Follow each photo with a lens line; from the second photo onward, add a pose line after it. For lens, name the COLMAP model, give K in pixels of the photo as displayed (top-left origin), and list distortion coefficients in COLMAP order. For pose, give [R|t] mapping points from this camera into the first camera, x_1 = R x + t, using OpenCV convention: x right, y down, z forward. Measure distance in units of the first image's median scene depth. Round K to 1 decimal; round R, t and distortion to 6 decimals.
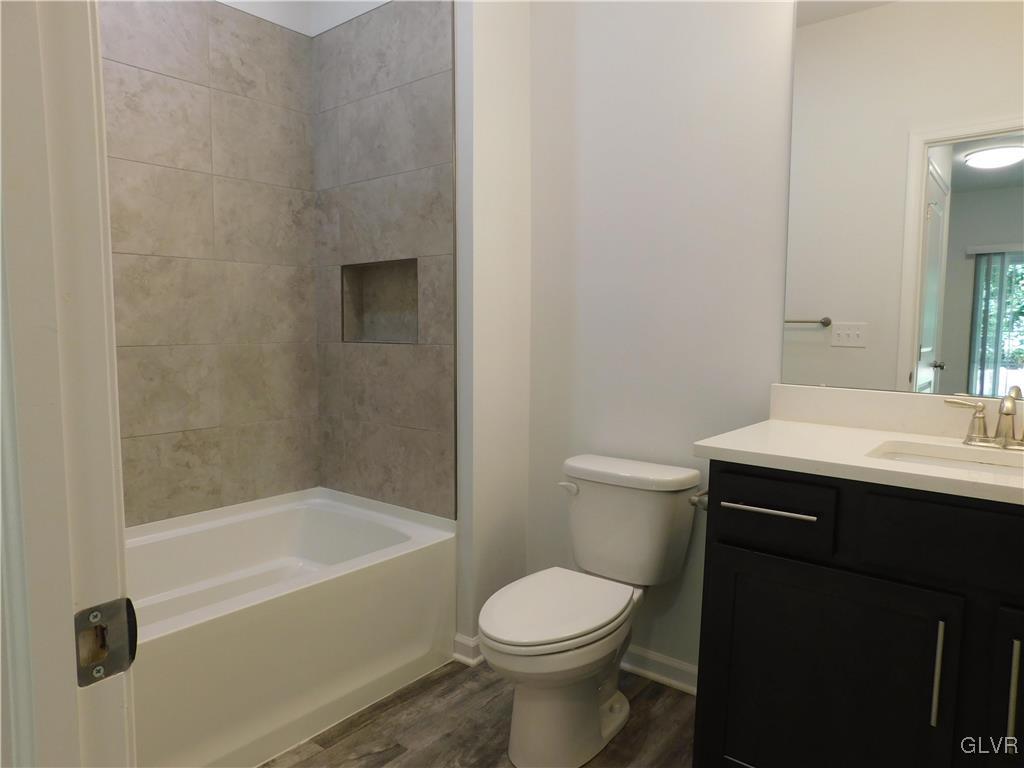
lens RADIAL K [[690.2, 0, 512.0], [0, 690.2, 384.0], [0, 0, 1]] dist [-0.062762, 0.070019]
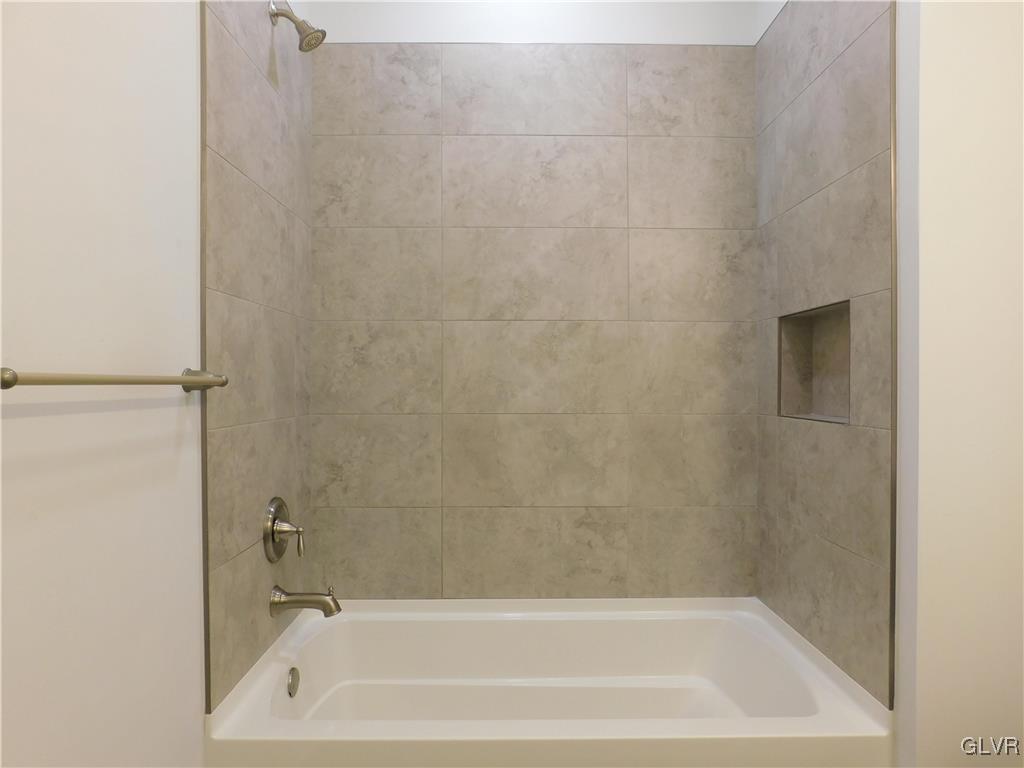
lens RADIAL K [[690.2, 0, 512.0], [0, 690.2, 384.0], [0, 0, 1]] dist [-0.062762, 0.070019]
pose [[0.641254, 0.001801, -0.767326, 0.161979], [-0.068010, 0.996195, -0.054497, -0.037364], [0.764309, 0.087132, 0.638937, 0.302255]]
